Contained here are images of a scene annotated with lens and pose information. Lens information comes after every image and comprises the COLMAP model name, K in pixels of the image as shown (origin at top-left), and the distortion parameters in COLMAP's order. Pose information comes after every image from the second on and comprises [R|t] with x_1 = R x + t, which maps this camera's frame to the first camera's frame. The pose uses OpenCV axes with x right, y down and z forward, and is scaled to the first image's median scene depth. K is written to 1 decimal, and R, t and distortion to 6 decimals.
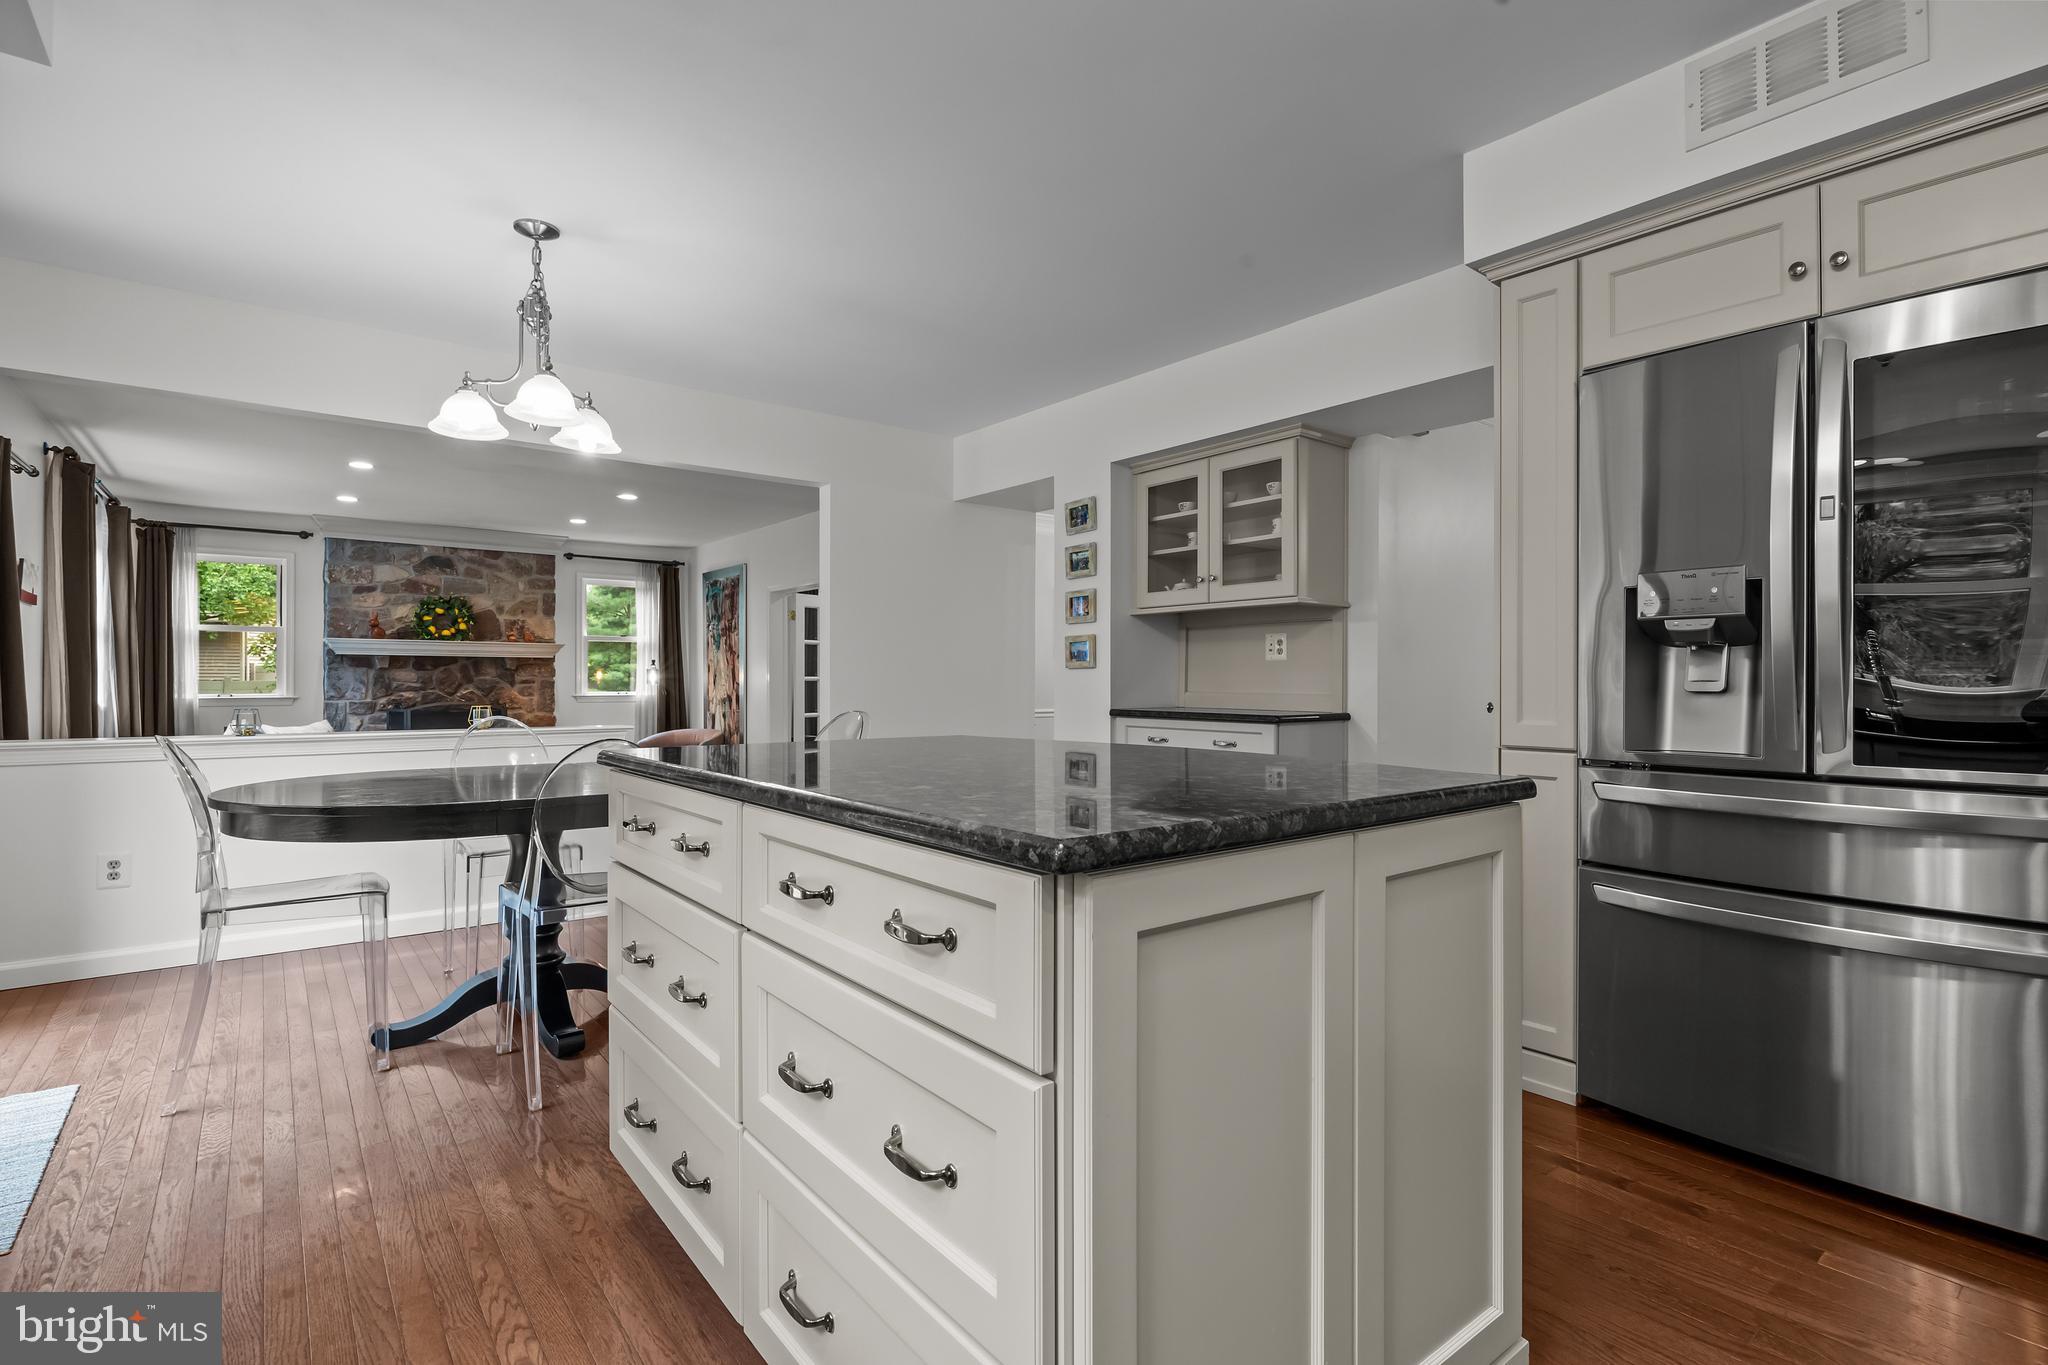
lens RADIAL K [[957.6, 0, 1034.2], [0, 957.6, 679.5], [0, 0, 1]] dist [-0.001737, -0.000204]
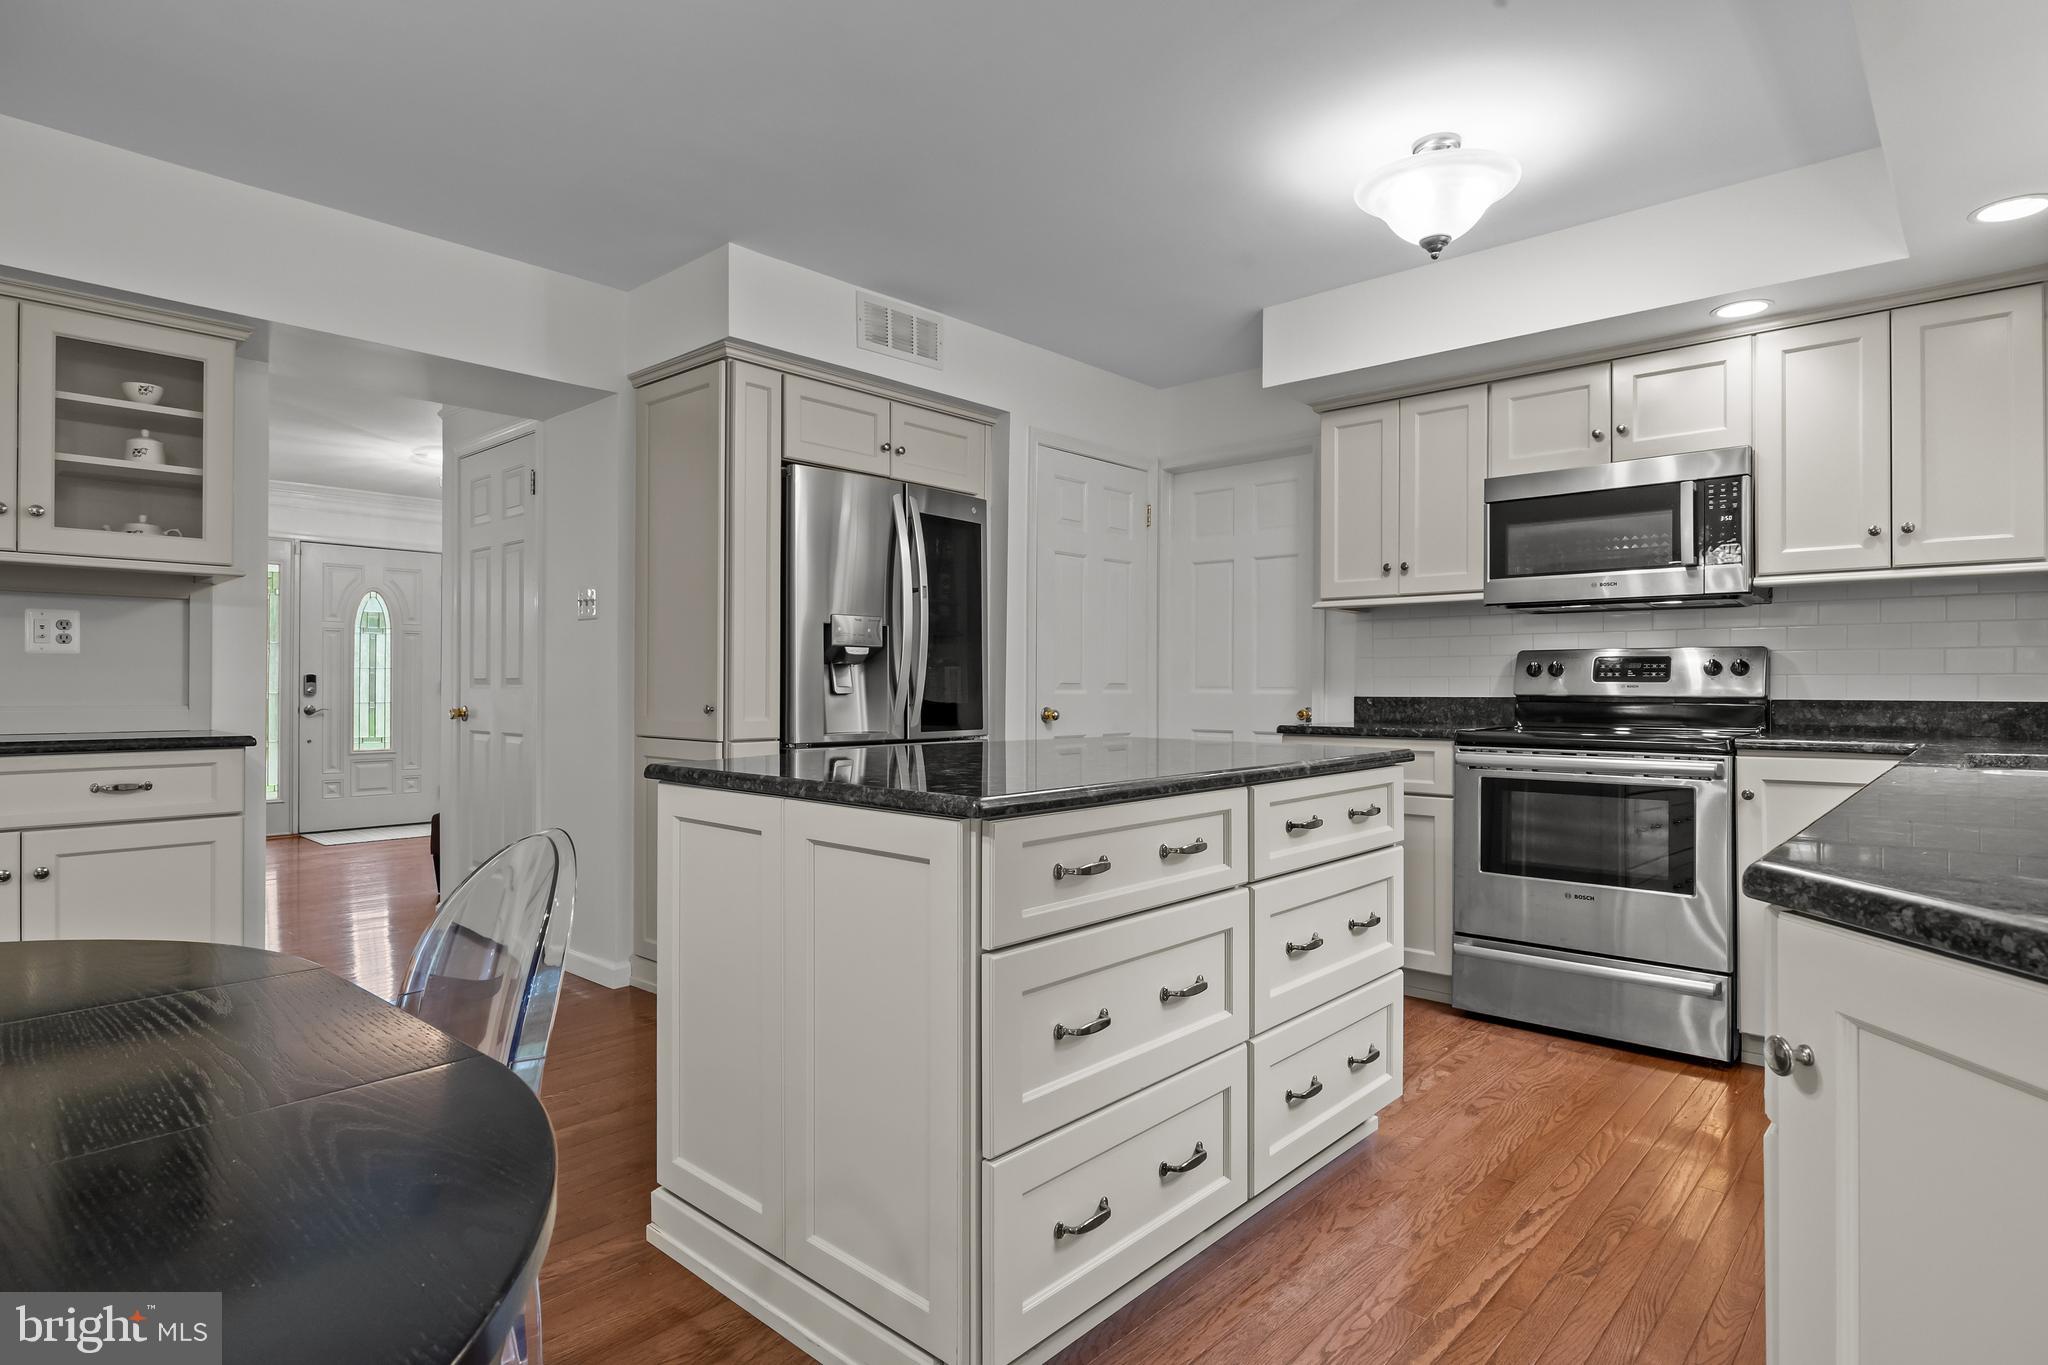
lens RADIAL K [[1080.6, 0, 1024.0], [0, 1080.6, 682.5], [0, 0, 1]] dist [-0.002447, -0.000631]
pose [[-0.151601, 0.001633, 0.988440, -1.113643], [-0.002593, 0.999995, -0.002050, -0.002537], [-0.988438, -0.002874, -0.151596, 1.011924]]
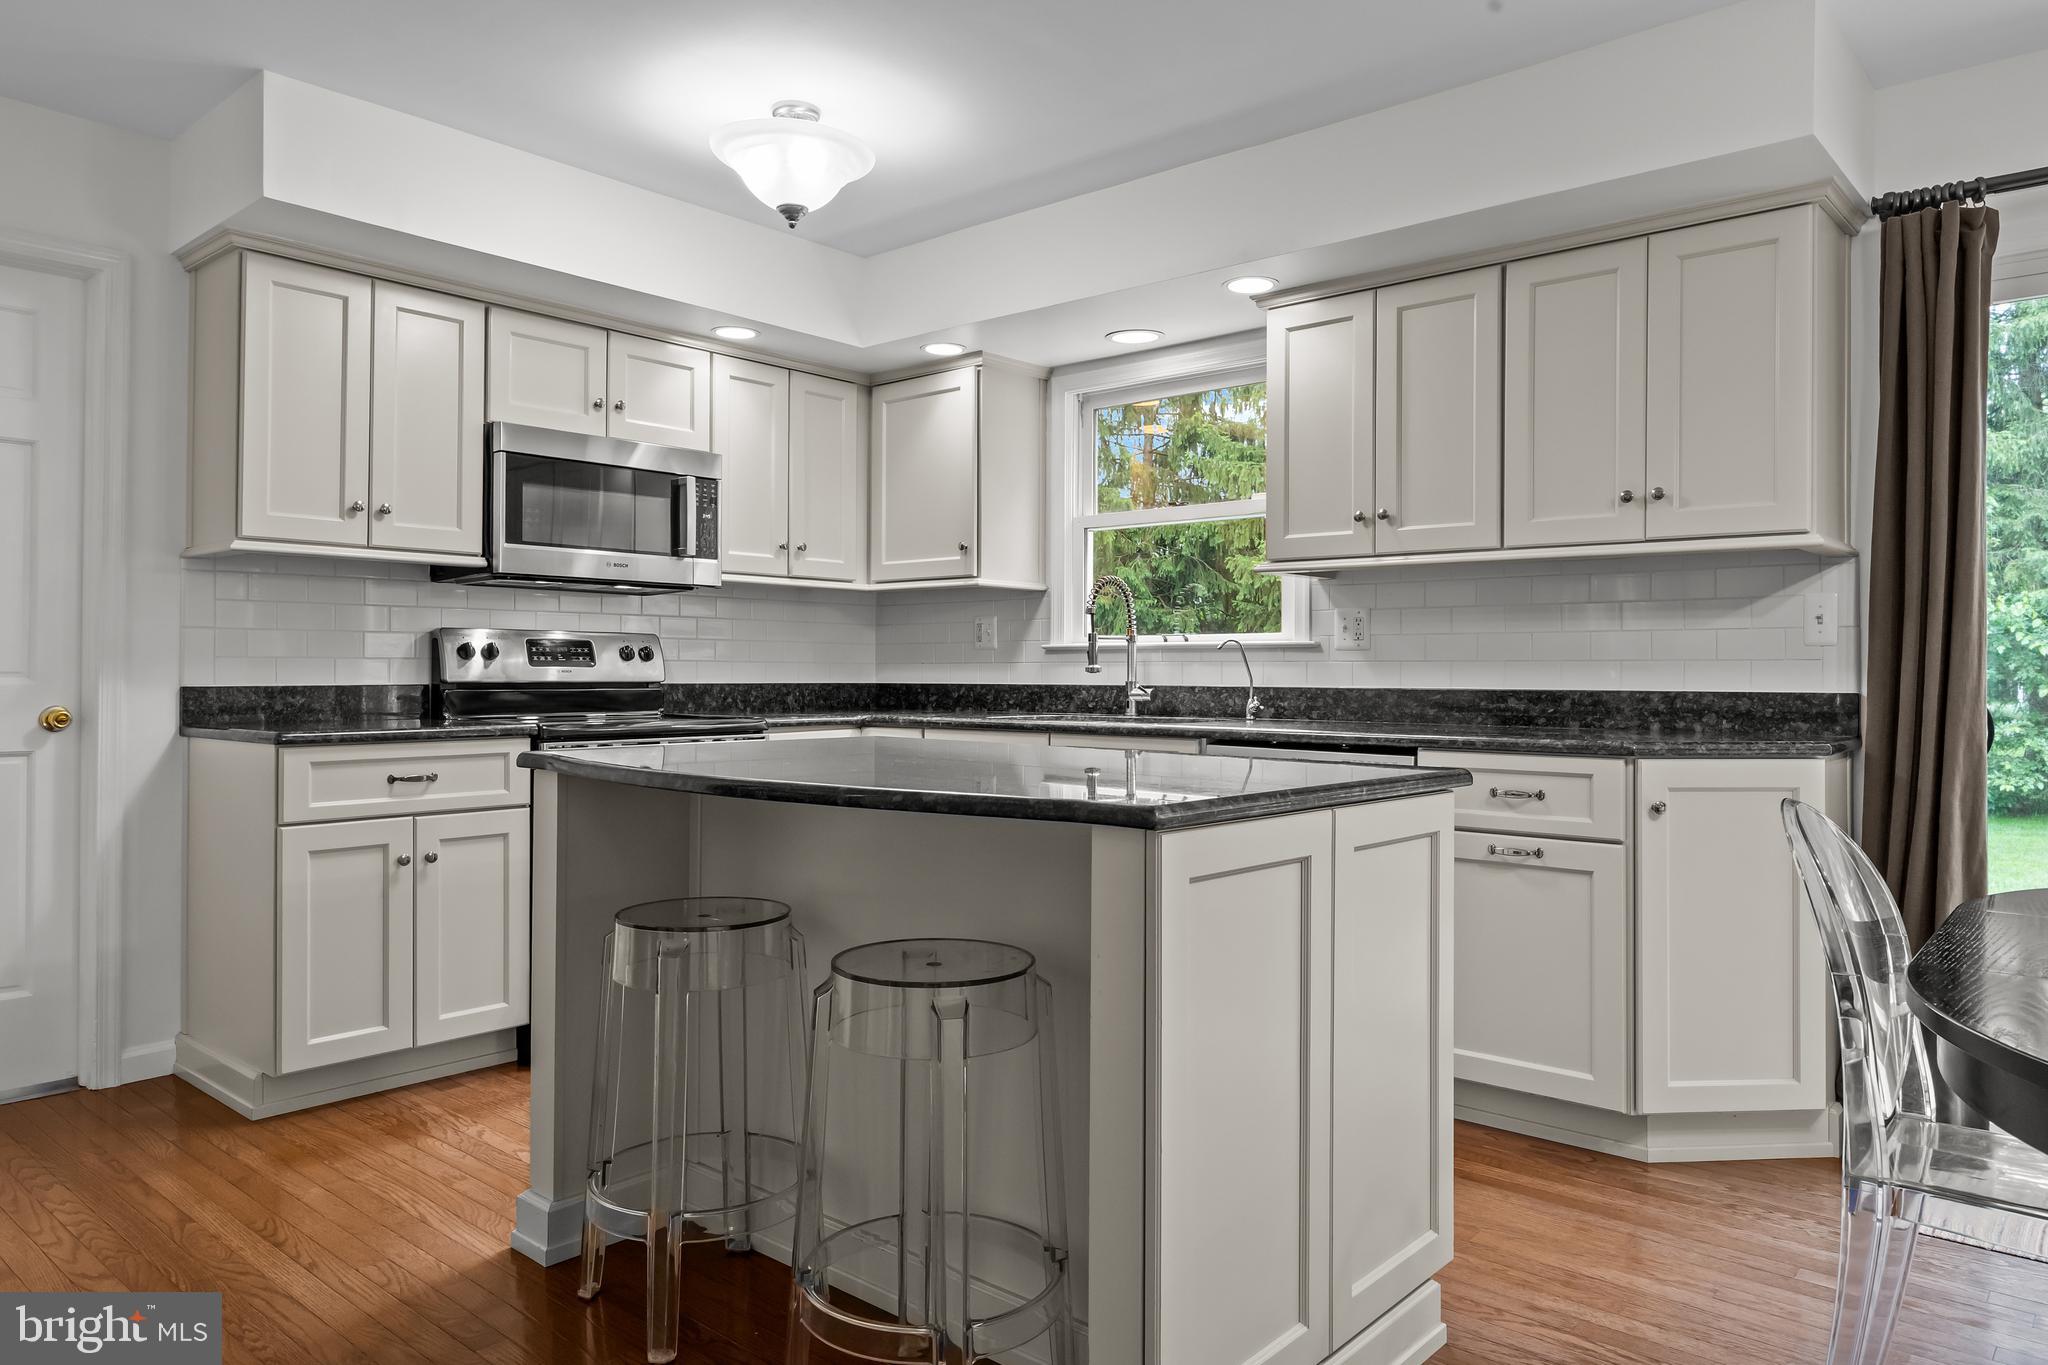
lens RADIAL K [[1368.2, 0, 1033.1], [0, 1368.2, 648.9], [0, 0, 1]] dist [0.003225, 0.001246]
pose [[-0.983980, -0.008820, -0.178062, 0.114695], [-0.006026, 0.999850, -0.016225, -0.006918], [0.178178, -0.014892, -0.983886, 1.939987]]
